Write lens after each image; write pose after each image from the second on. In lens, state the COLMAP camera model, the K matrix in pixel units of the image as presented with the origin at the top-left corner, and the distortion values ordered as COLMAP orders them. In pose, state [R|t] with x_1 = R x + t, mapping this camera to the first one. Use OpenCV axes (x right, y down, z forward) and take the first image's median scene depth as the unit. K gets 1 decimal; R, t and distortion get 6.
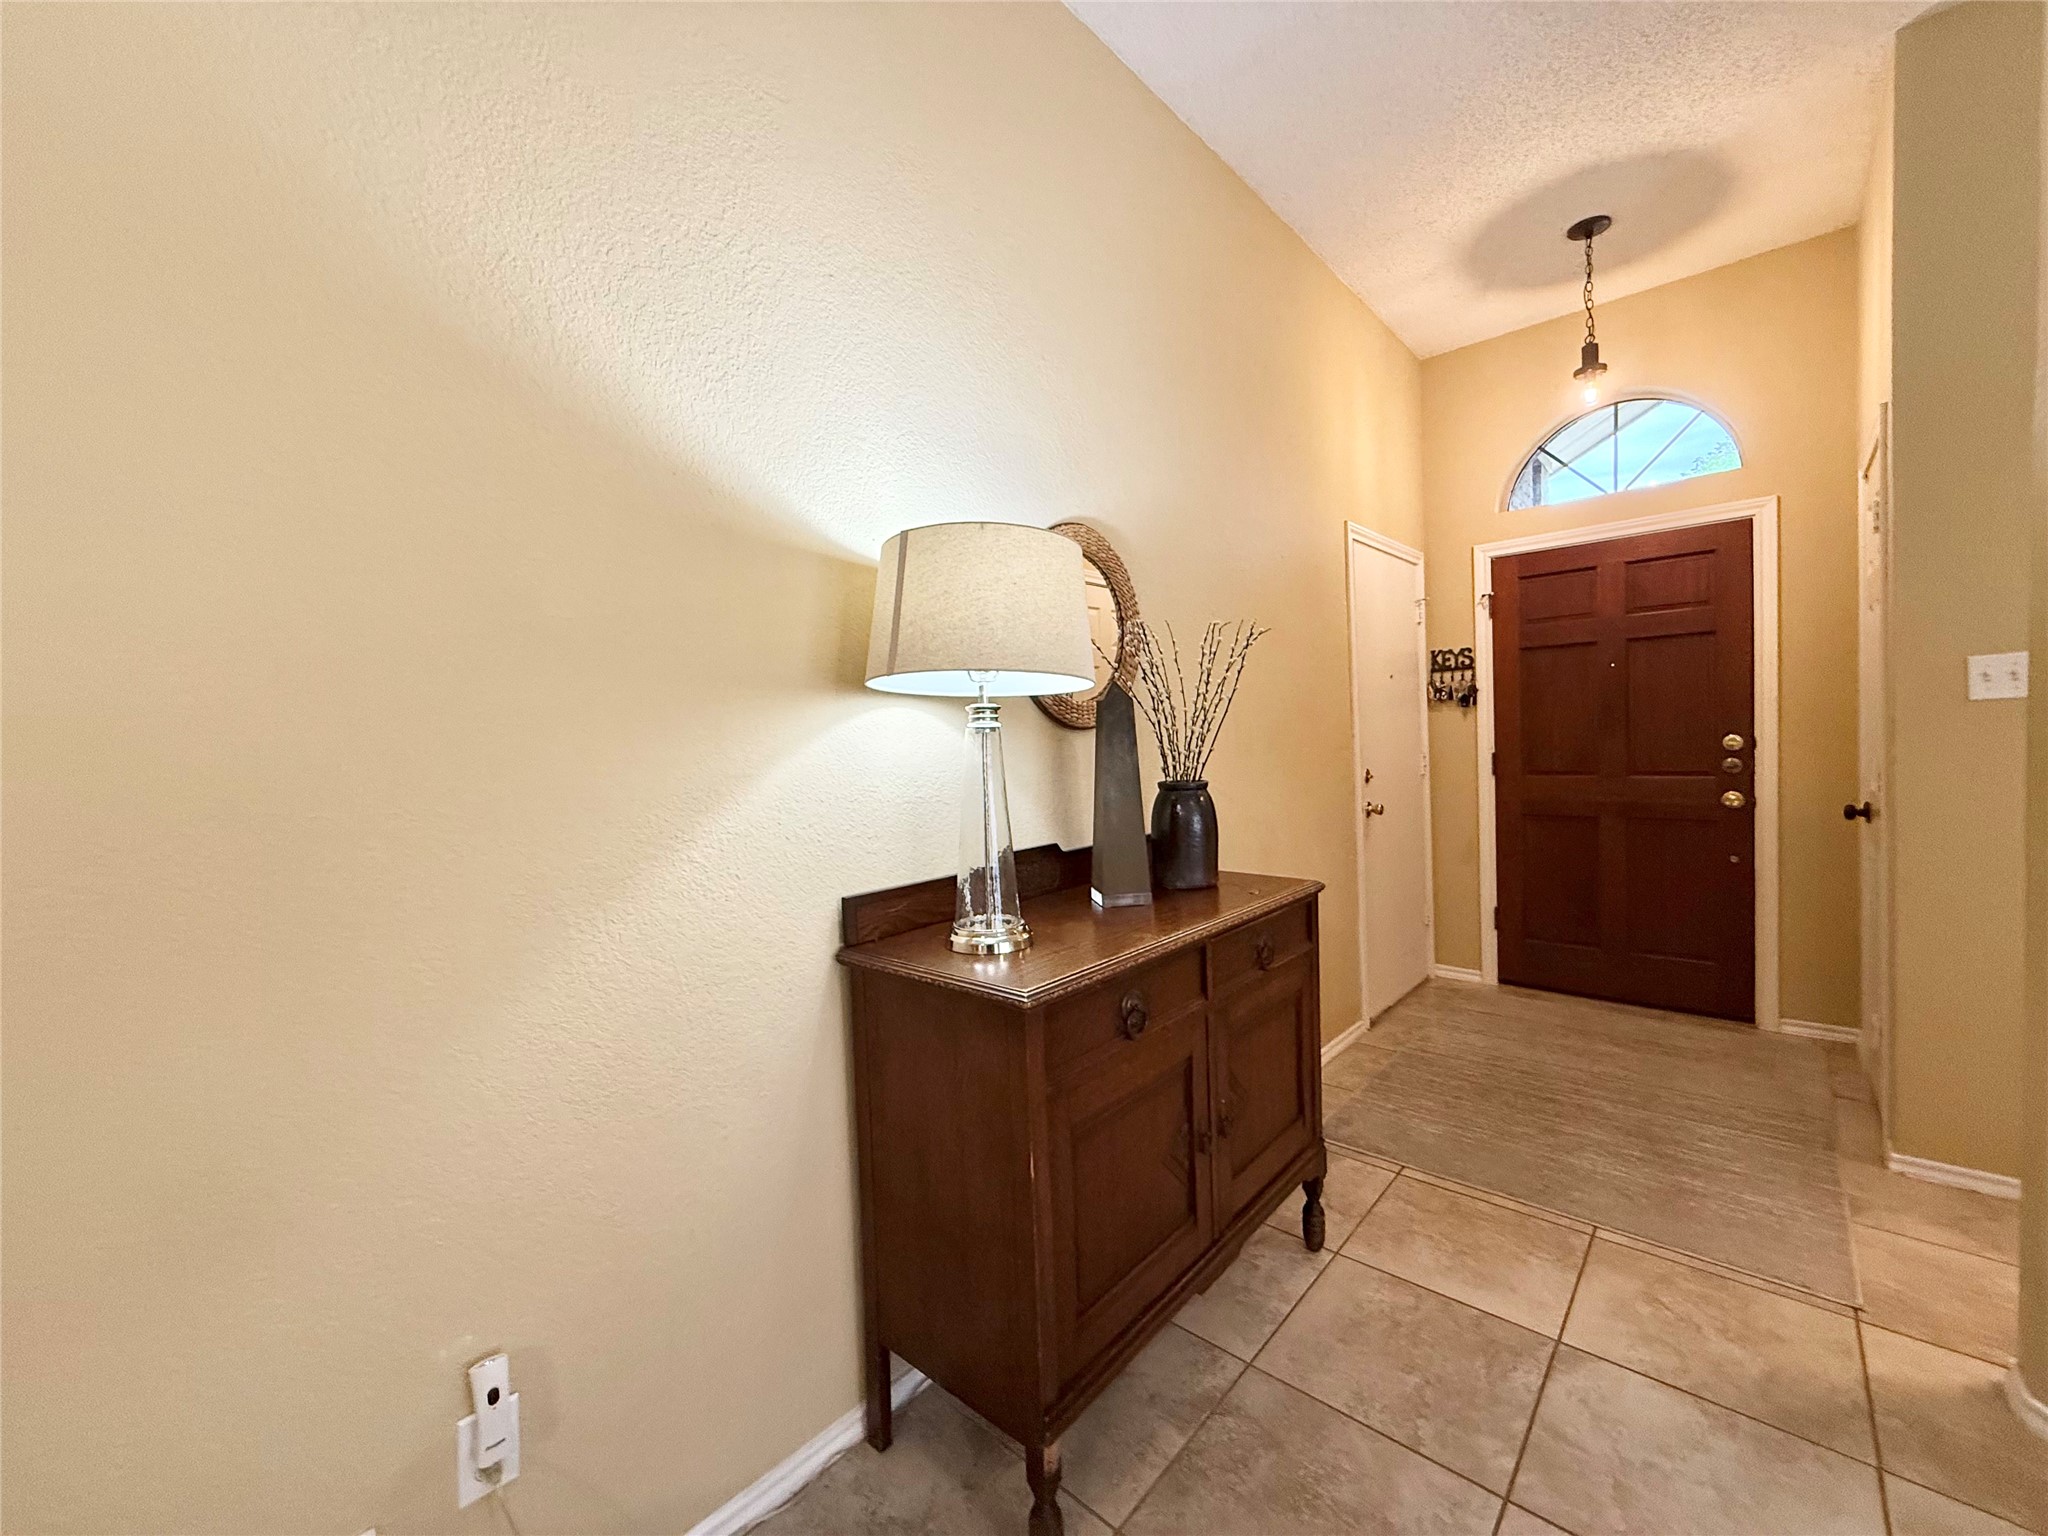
lens RADIAL K [[816.3, 0, 1020.2], [0, 816.3, 766.4], [0, 0, 1]] dist [-0.000113, -0.000068]
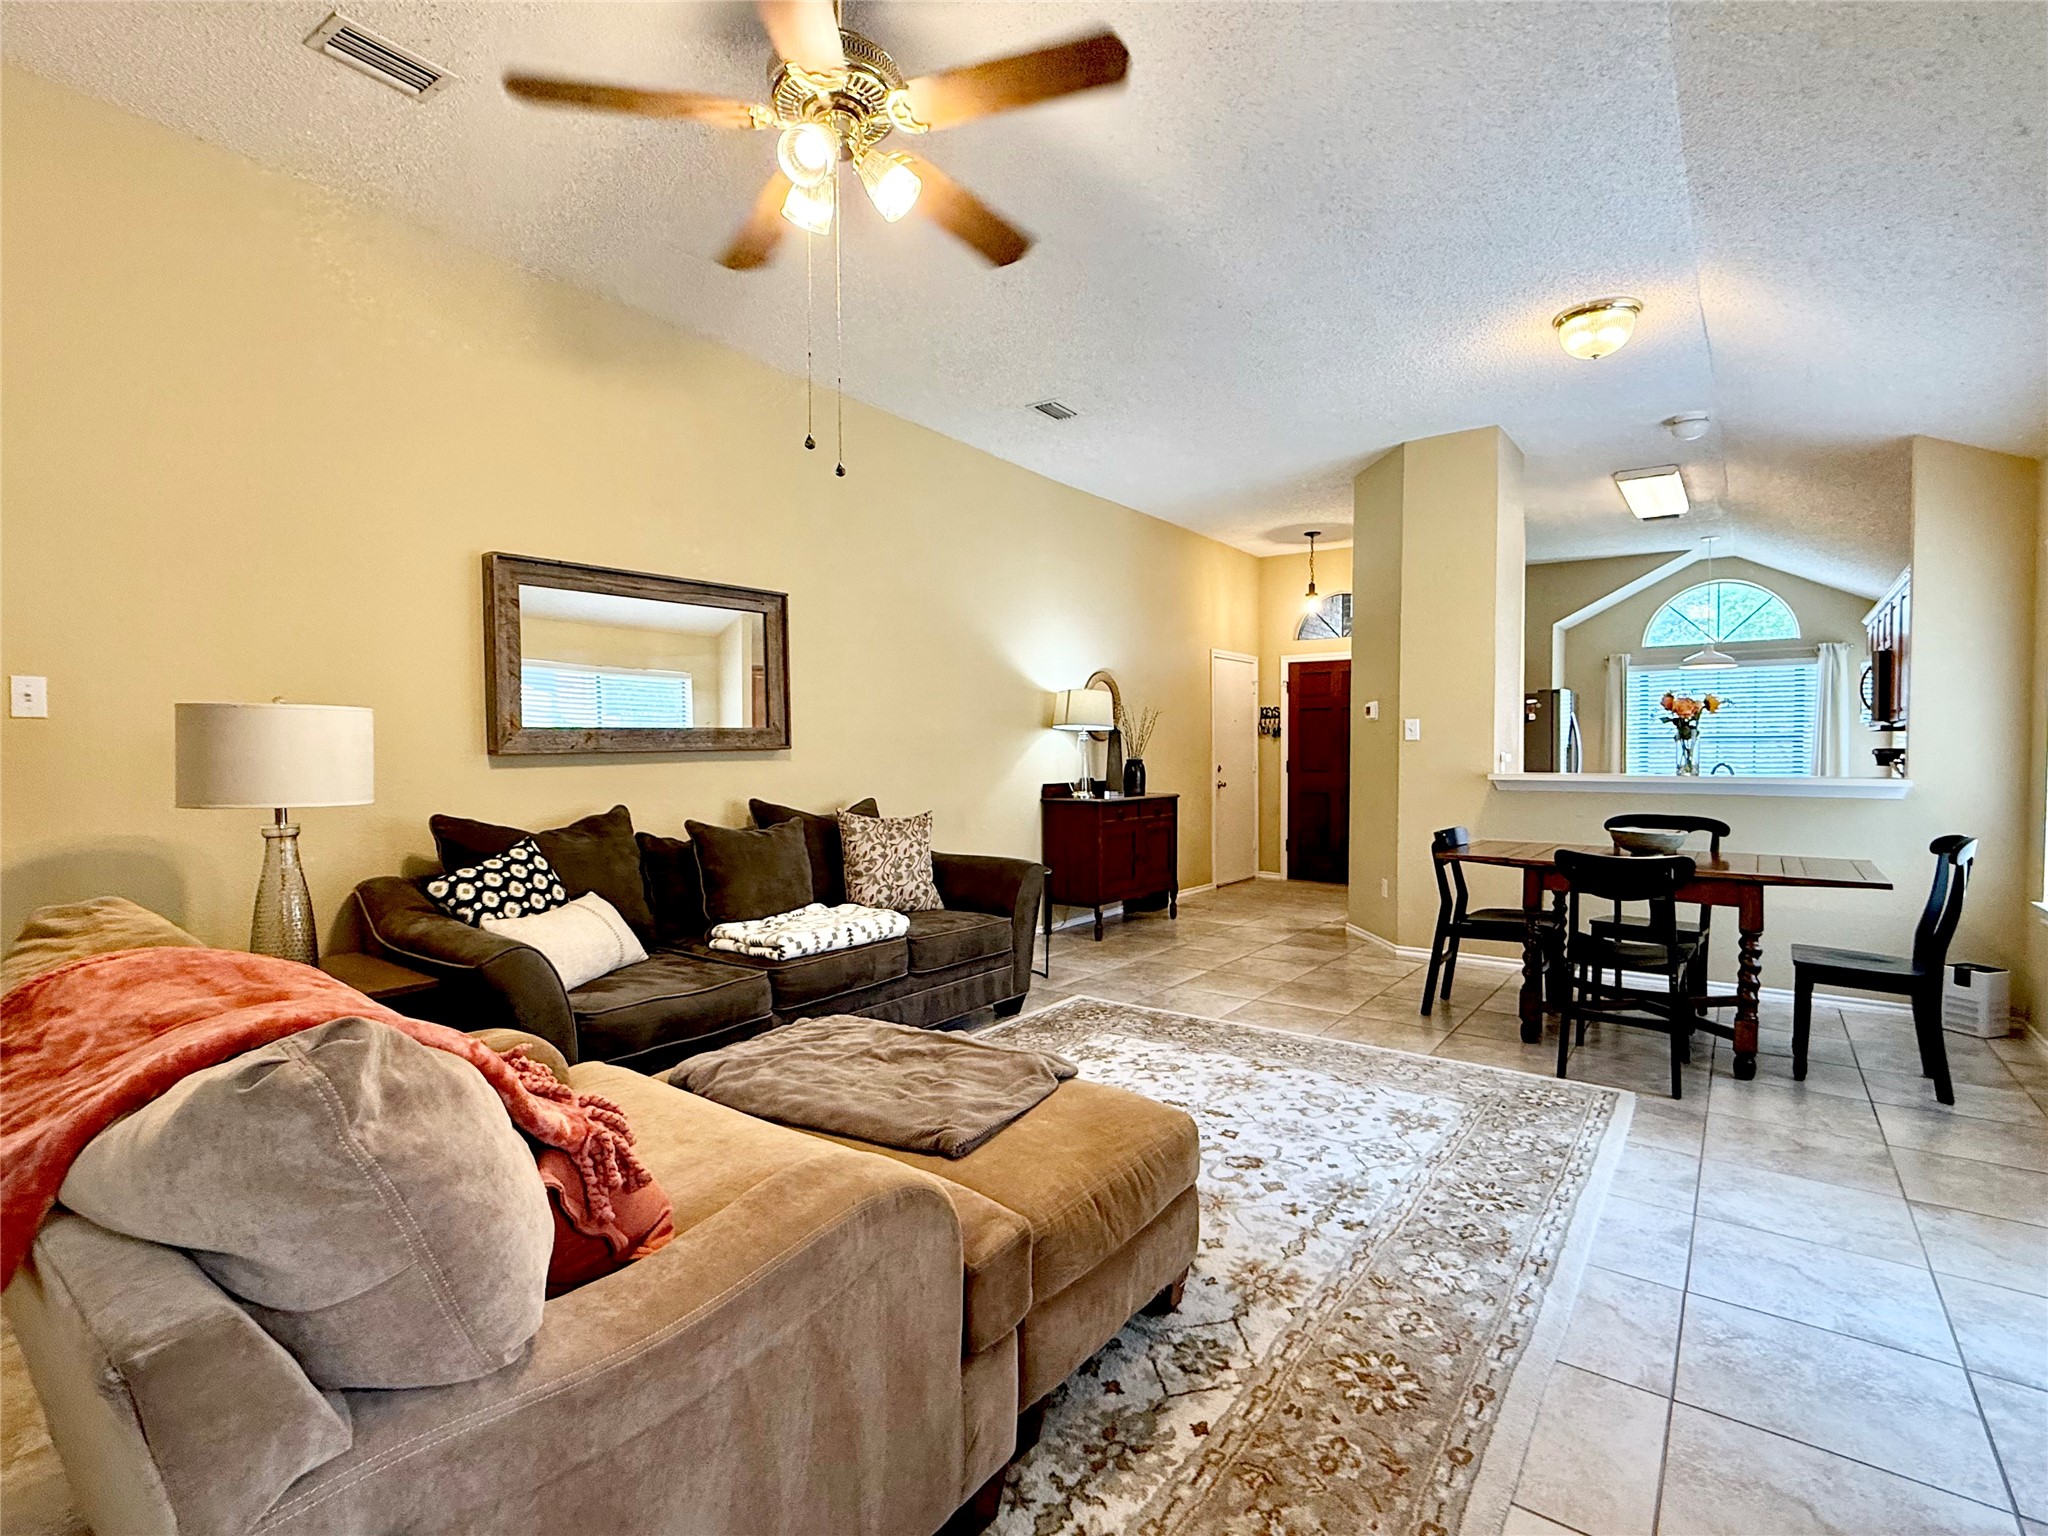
lens RADIAL K [[963.0, 0, 1025.3], [0, 963.0, 769.0], [0, 0, 1]] dist [-0.000369, 0.000137]
pose [[0.994999, 0.033706, 0.094028, -0.385933], [-0.032100, 0.999313, -0.018542, 0.094881], [-0.094588, 0.015431, 0.995397, -1.805320]]
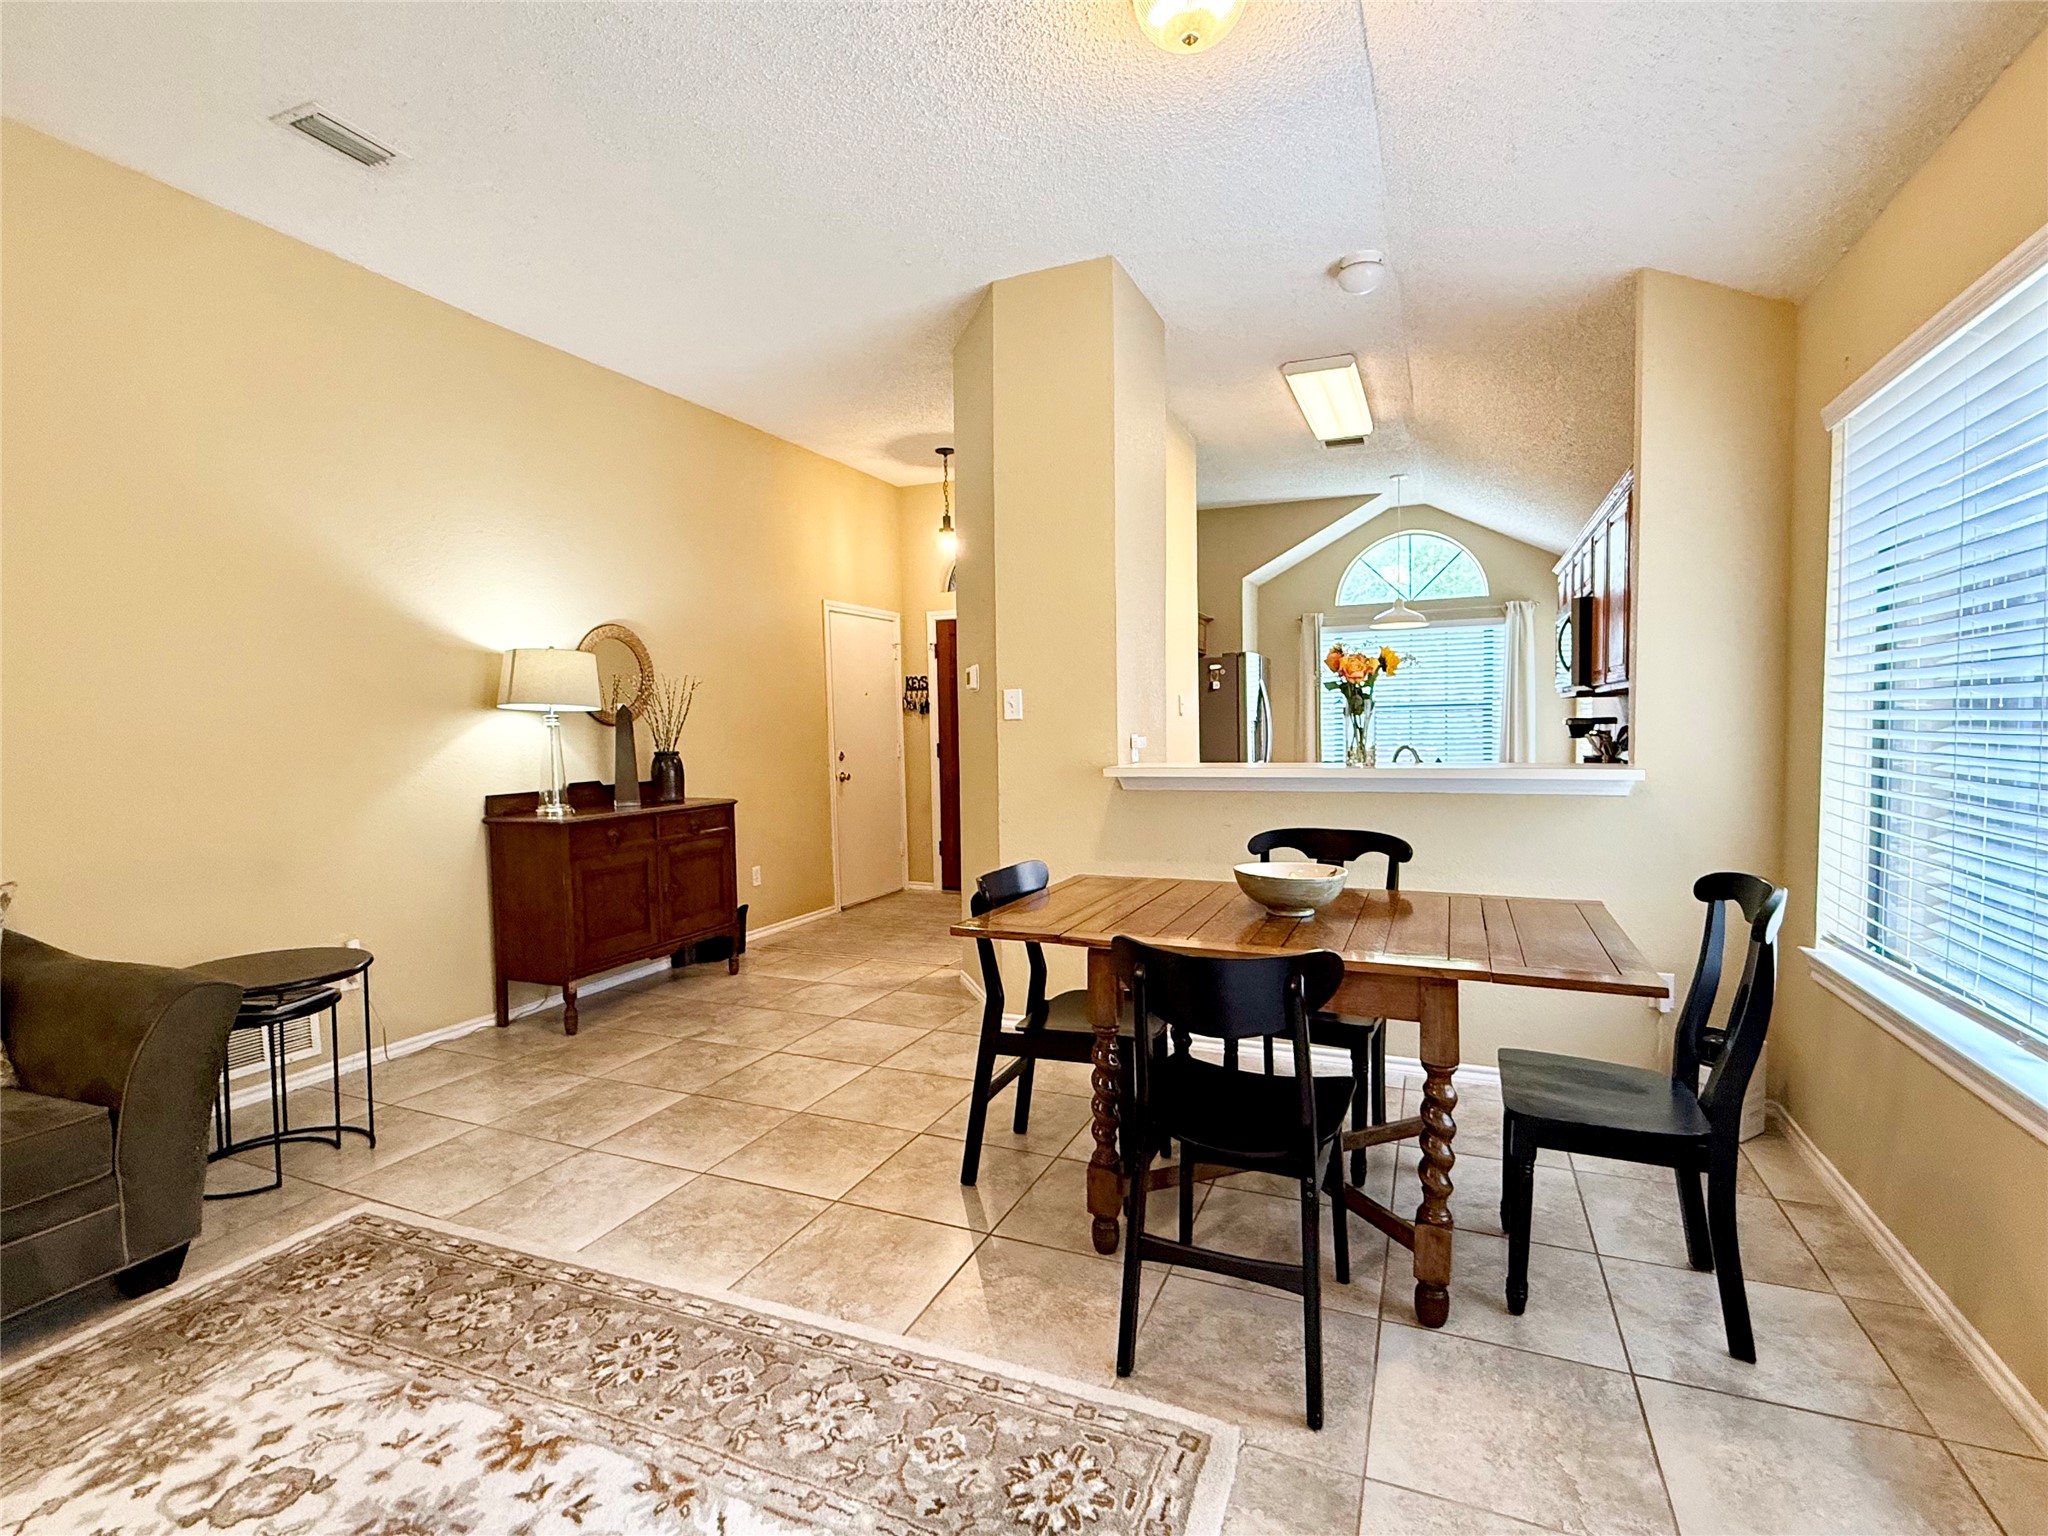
lens RADIAL K [[963.0, 0, 1025.3], [0, 963.0, 769.0], [0, 0, 1]] dist [-0.000369, 0.000137]
pose [[0.946297, 0.001945, 0.323294, 0.196850], [-0.003557, 0.999984, 0.004395, 0.034256], [-0.323280, -0.005309, 0.946288, -1.175627]]
